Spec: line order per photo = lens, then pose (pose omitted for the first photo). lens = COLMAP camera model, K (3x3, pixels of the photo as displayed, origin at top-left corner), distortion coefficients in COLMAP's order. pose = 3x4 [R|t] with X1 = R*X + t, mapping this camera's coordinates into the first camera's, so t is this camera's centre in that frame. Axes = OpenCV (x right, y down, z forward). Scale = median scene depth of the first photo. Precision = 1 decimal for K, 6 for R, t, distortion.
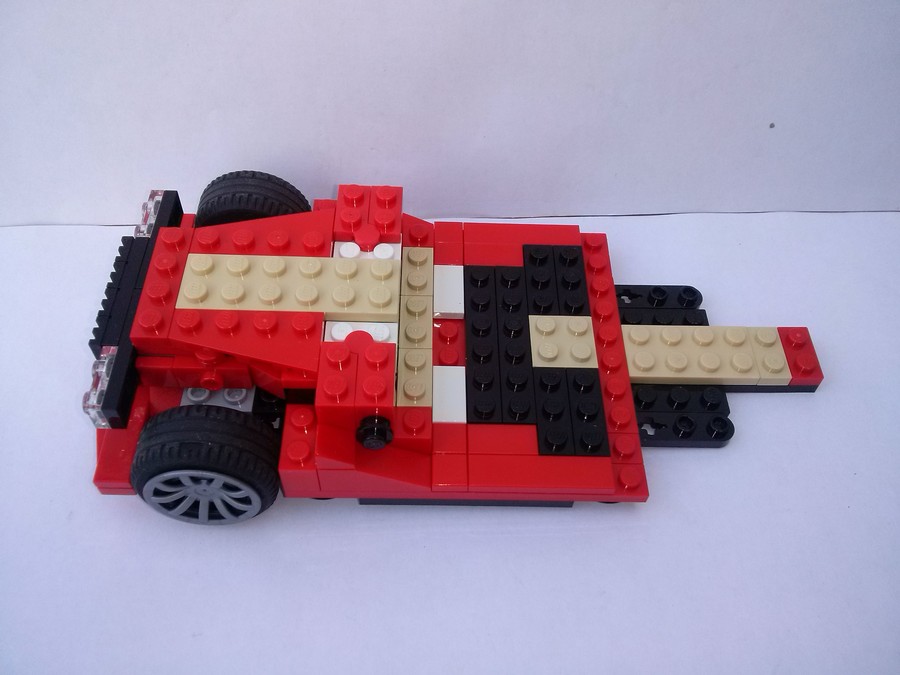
lens RADIAL K [[797.3, 0, 446.3], [0, 797.3, 347.1], [0, 0, 1]] dist [-0.002672, -0.009723]
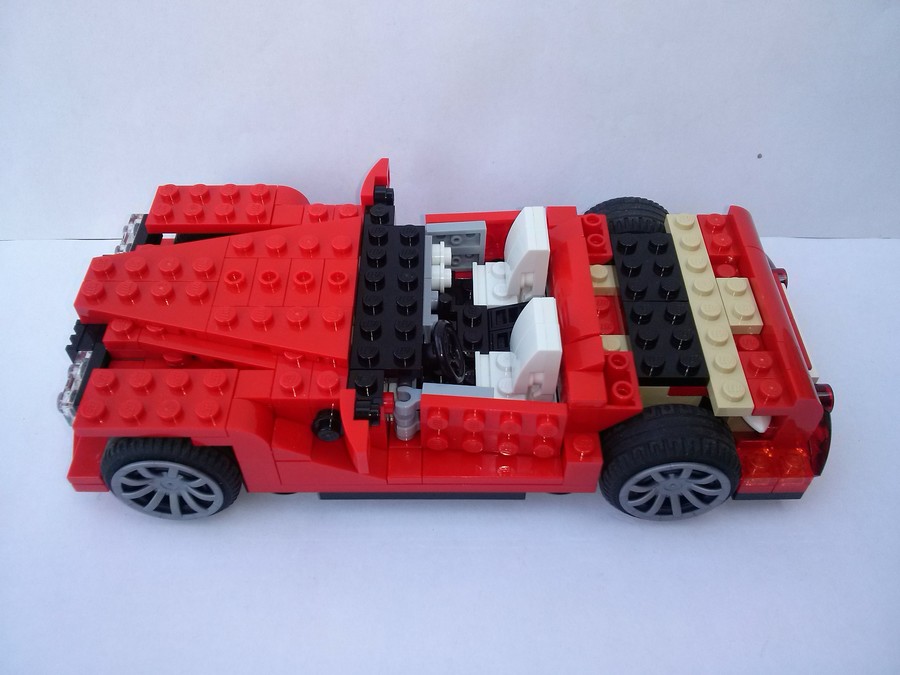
lens RADIAL K [[797.3, 0, 446.3], [0, 797.3, 347.1], [0, 0, 1]] dist [-0.002672, -0.009723]
pose [[0.999417, -0.020895, -0.026996, 0.092668], [0.018712, 0.996721, -0.078720, 0.087859], [0.028552, 0.078168, 0.996531, -0.053724]]
